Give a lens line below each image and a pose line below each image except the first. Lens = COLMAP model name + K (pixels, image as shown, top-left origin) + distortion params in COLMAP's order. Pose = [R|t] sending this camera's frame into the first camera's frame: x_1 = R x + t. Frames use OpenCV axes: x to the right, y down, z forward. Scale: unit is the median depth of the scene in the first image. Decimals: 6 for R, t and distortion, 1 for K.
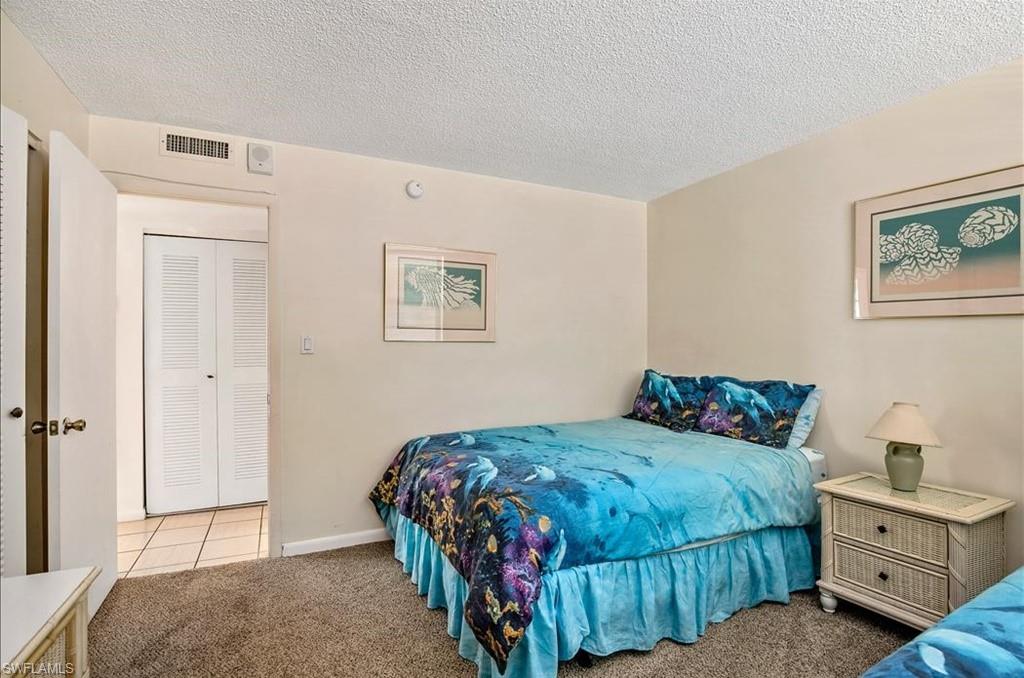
lens RADIAL K [[504.4, 0, 511.7], [0, 504.4, 340.1], [0, 0, 1]] dist [-0.001353, -0.000145]
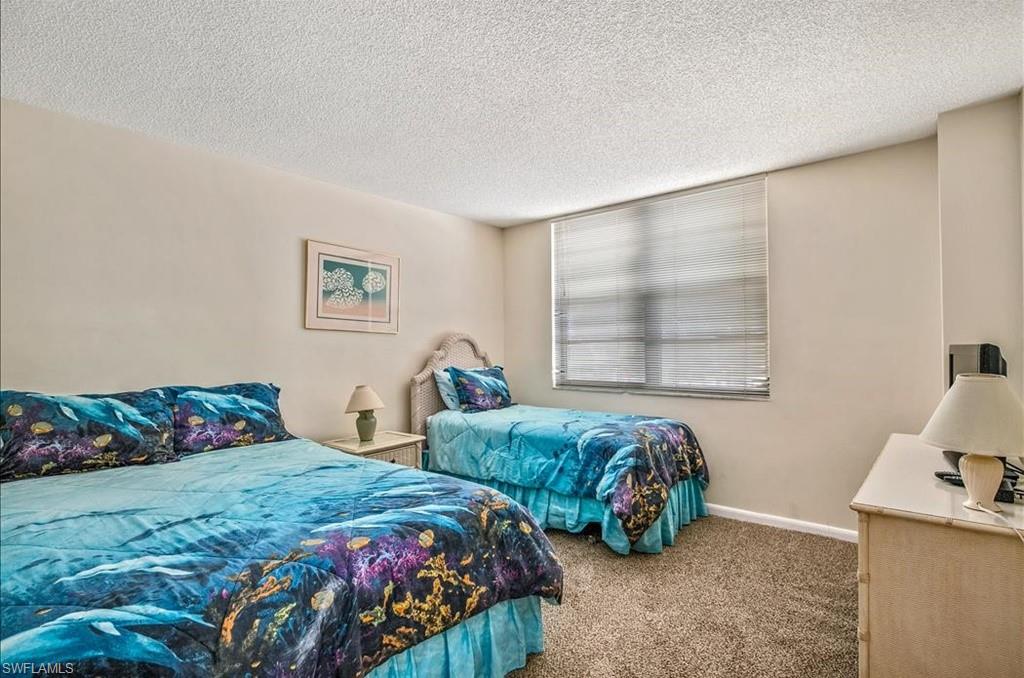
lens RADIAL K [[504.4, 0, 512.3], [0, 504.4, 342.0], [0, 0, 1]] dist [-0.001353, -0.000145]
pose [[-0.412083, 0.015366, 0.911017, -0.746499], [-0.004559, 0.999811, -0.018926, 0.015489], [-0.911135, -0.011952, -0.411934, 1.081338]]
